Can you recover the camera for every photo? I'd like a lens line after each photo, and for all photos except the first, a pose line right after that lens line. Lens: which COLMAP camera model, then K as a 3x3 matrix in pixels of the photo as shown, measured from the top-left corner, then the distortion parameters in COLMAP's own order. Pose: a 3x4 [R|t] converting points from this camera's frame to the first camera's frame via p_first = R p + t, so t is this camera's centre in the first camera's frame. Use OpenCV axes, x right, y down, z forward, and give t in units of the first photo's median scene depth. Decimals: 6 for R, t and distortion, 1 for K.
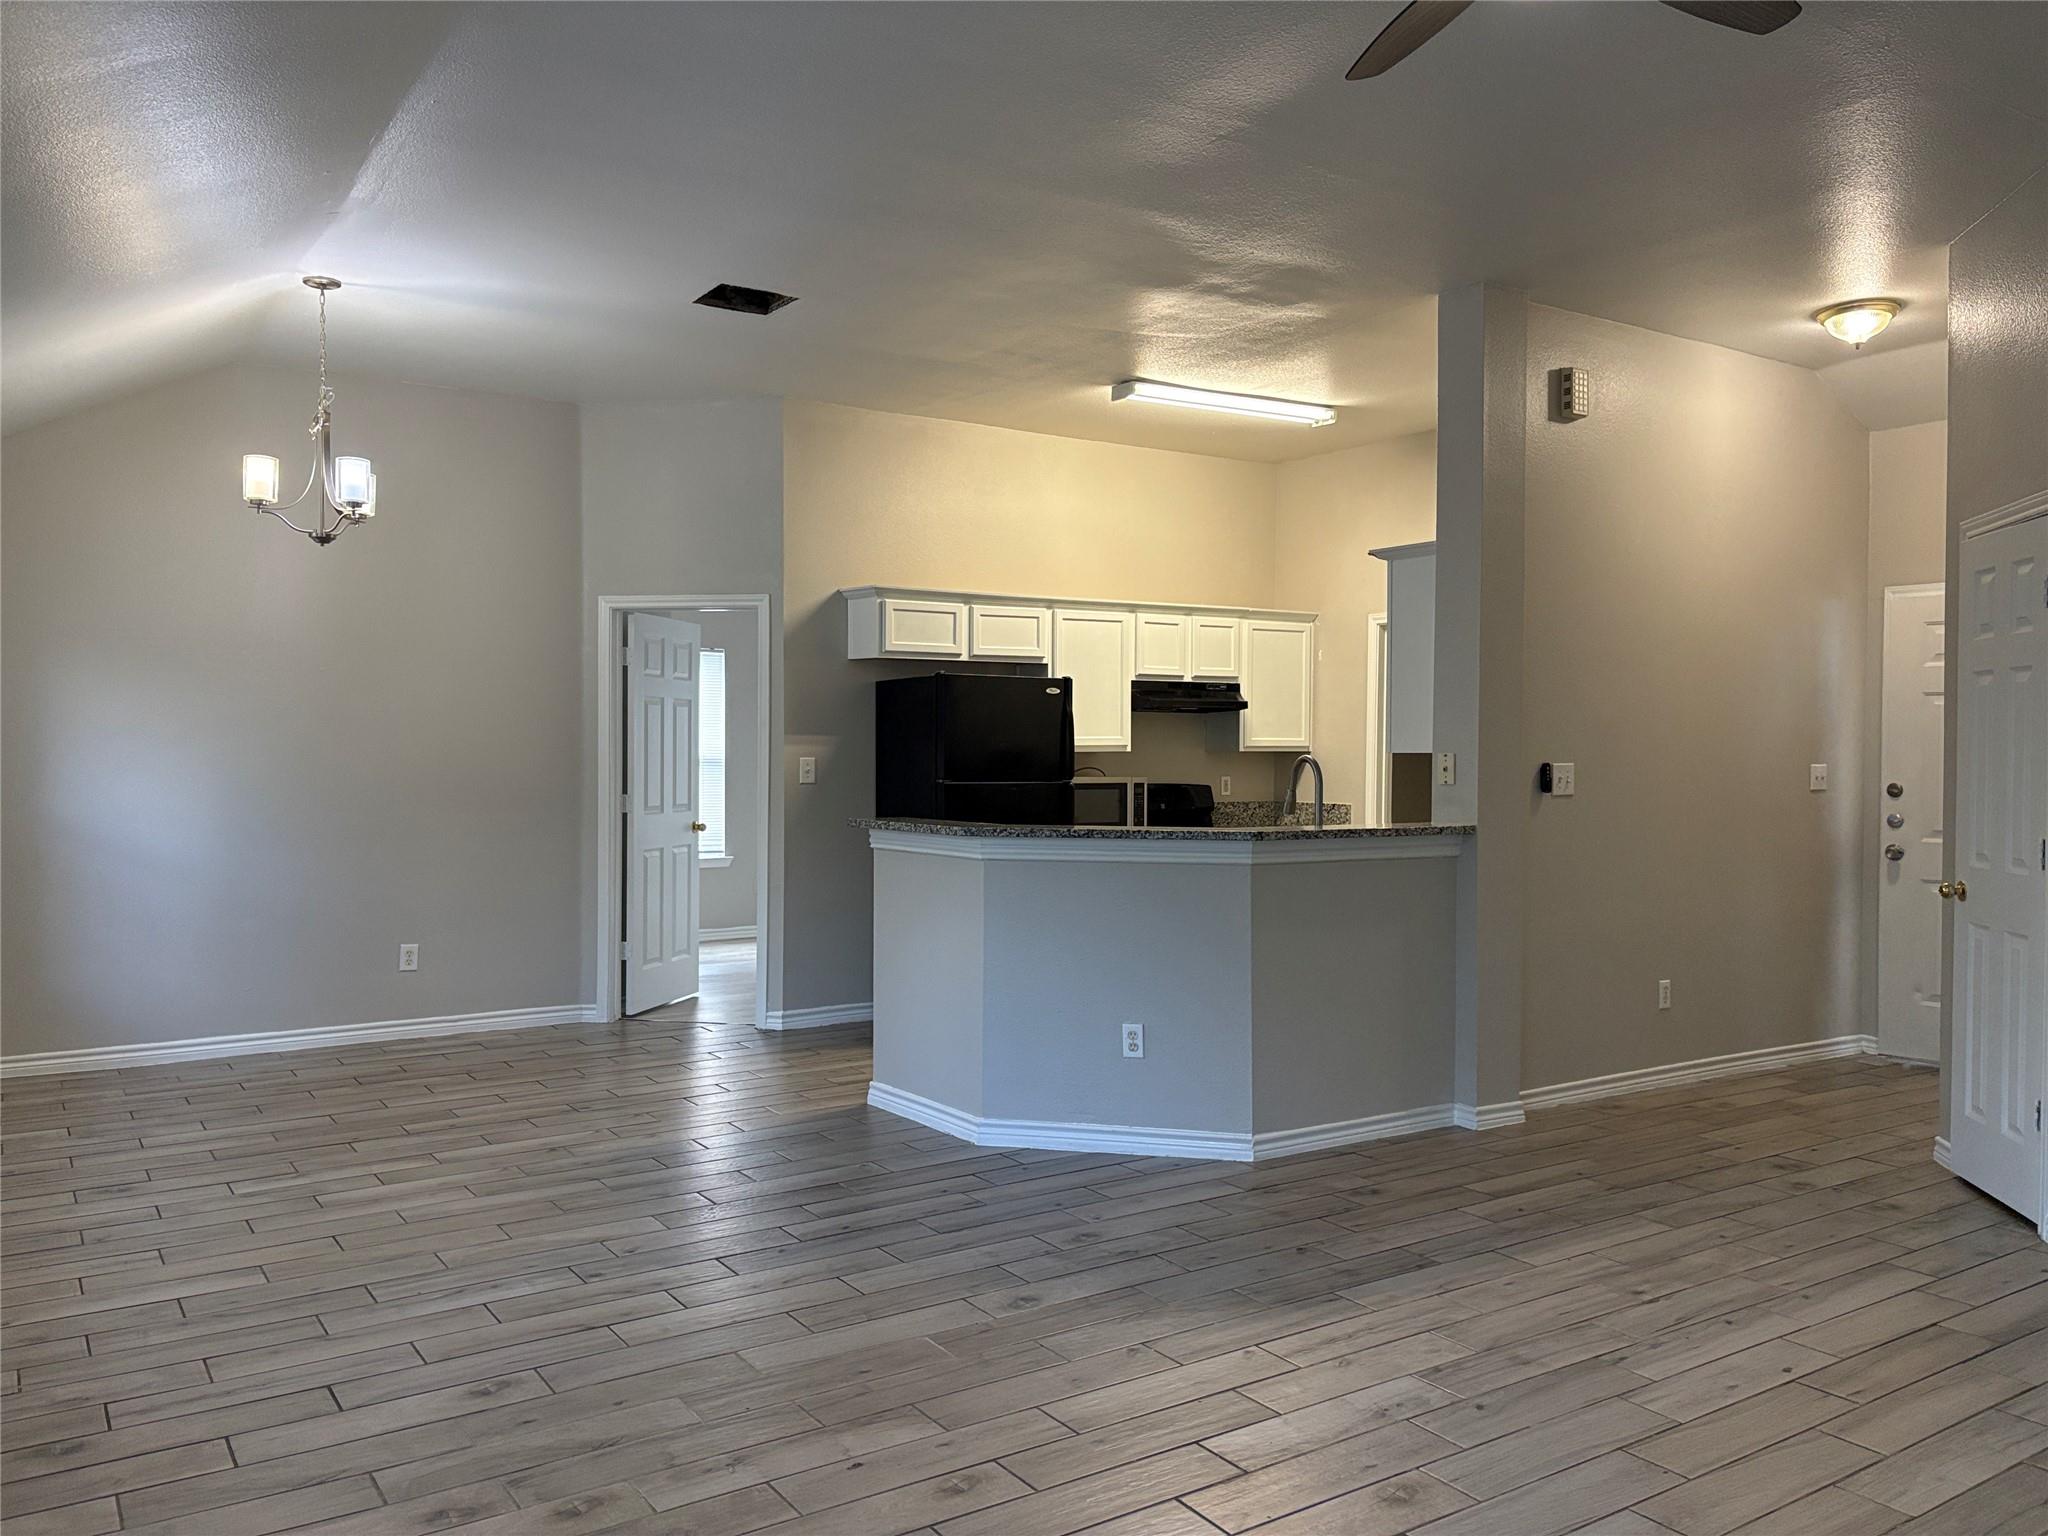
lens RADIAL K [[1558.9, 0, 1024.0], [0, 1558.9, 768.0], [0, 0, 1]] dist [0.055873, -0.052657]
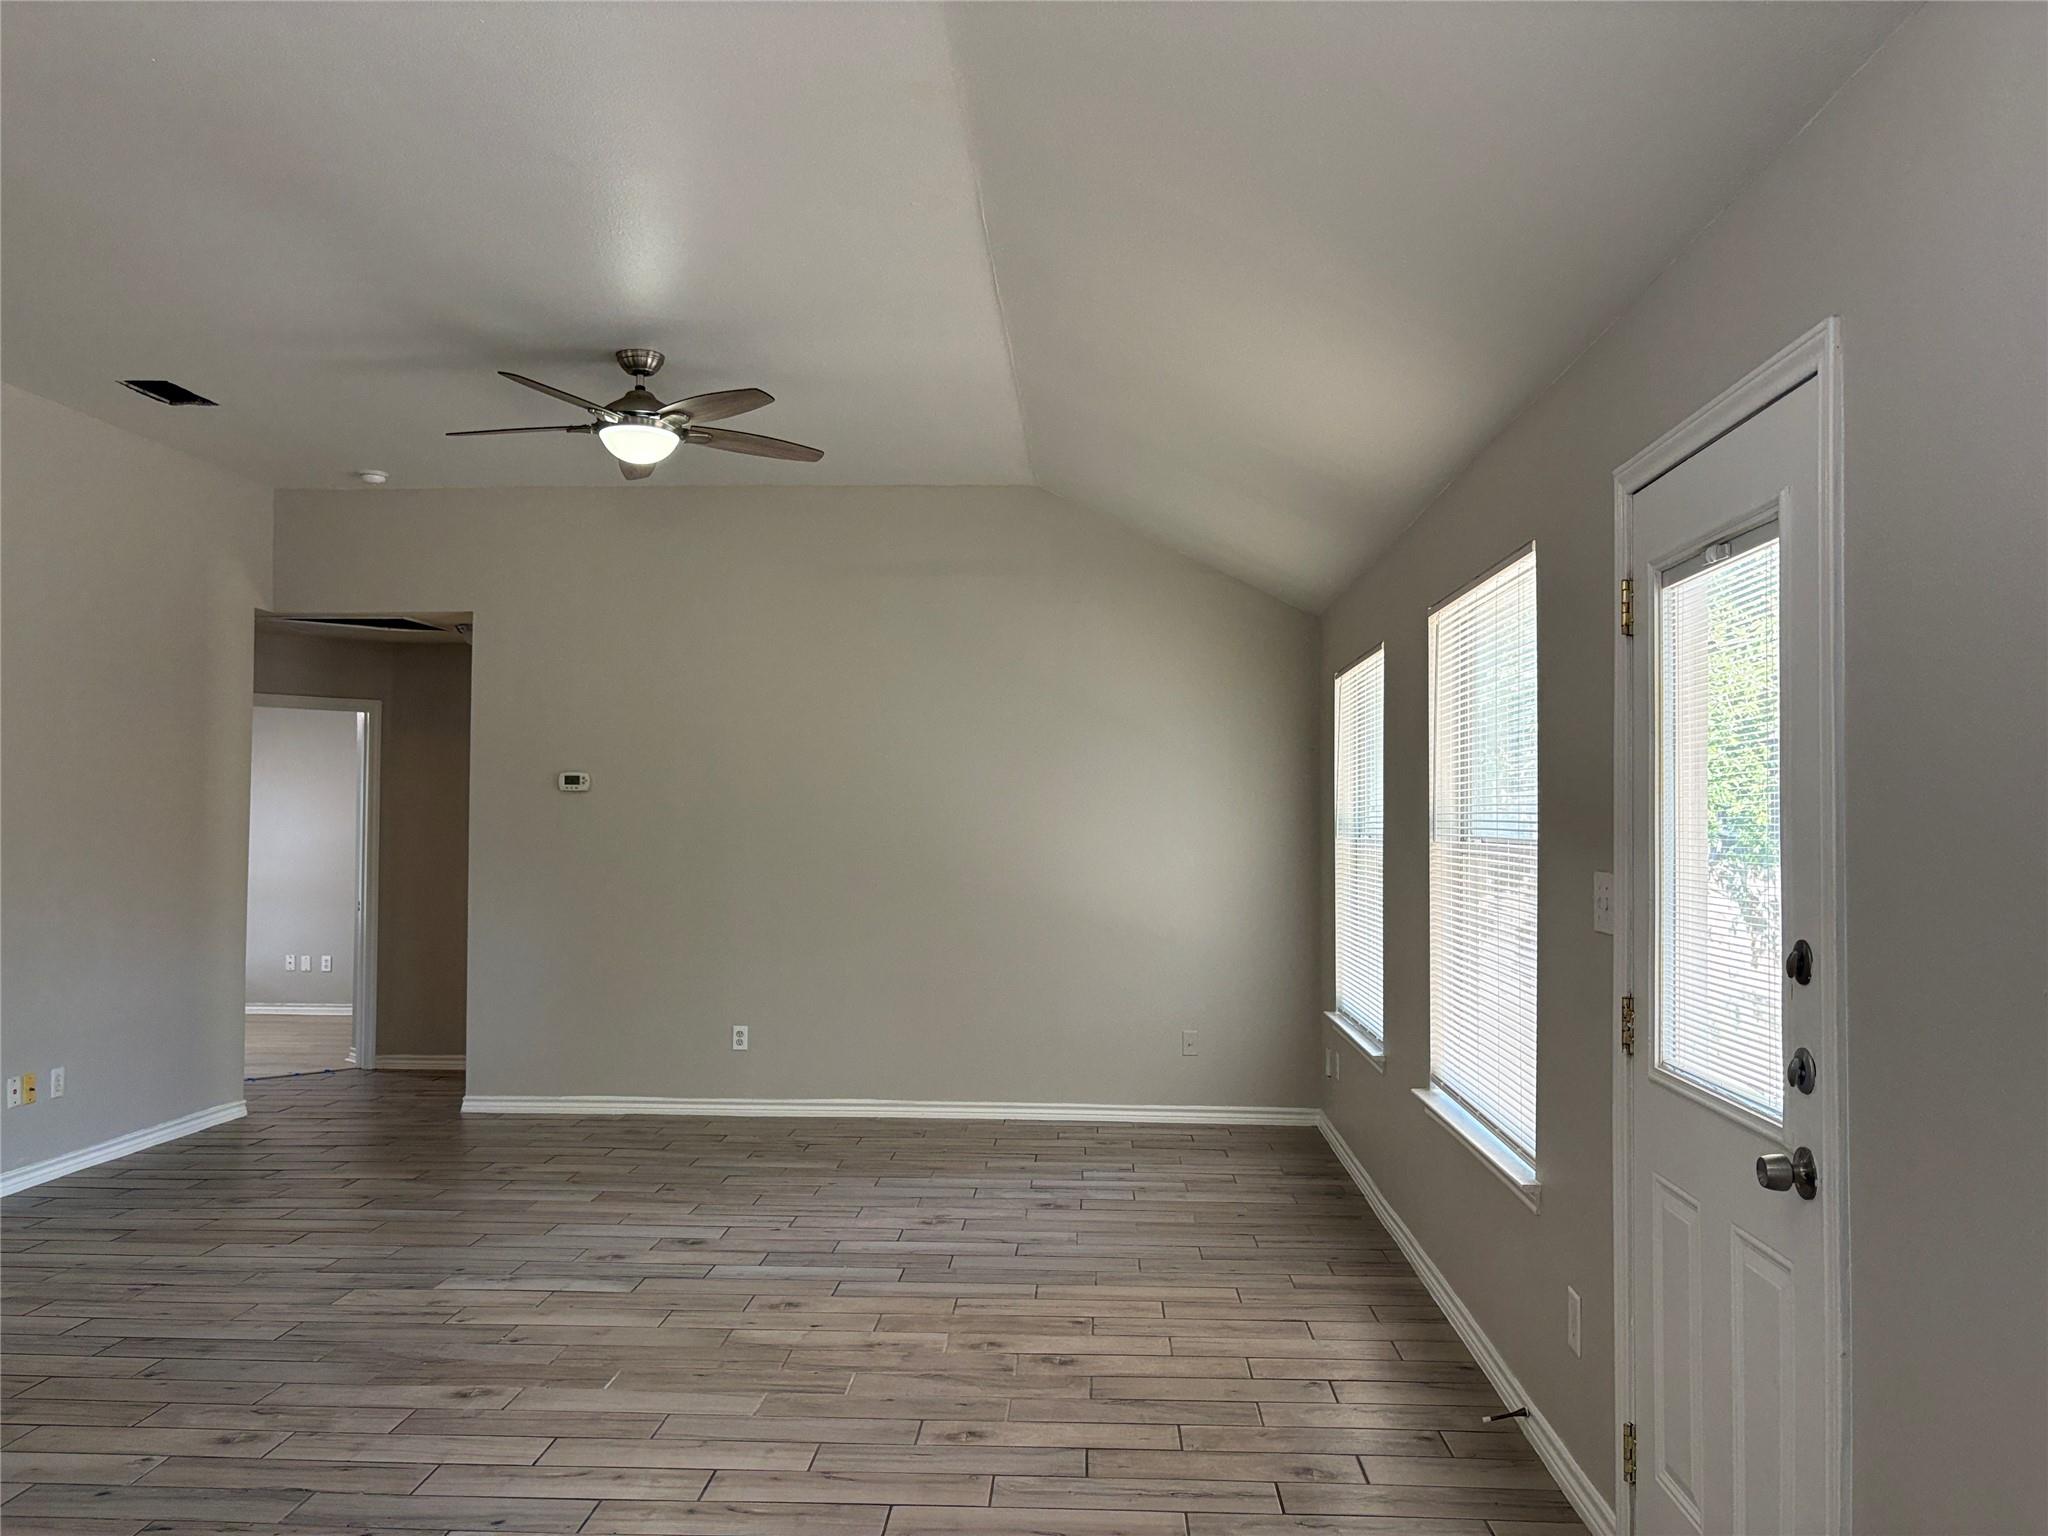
lens RADIAL K [[1558.9, 0, 1024.0], [0, 1558.9, 768.0], [0, 0, 1]] dist [0.055873, -0.052657]
pose [[-0.807294, 0.012964, 0.590006, -0.998868], [-0.001251, 0.999719, -0.023677, -0.038246], [-0.590147, -0.019853, -0.807051, 1.828553]]
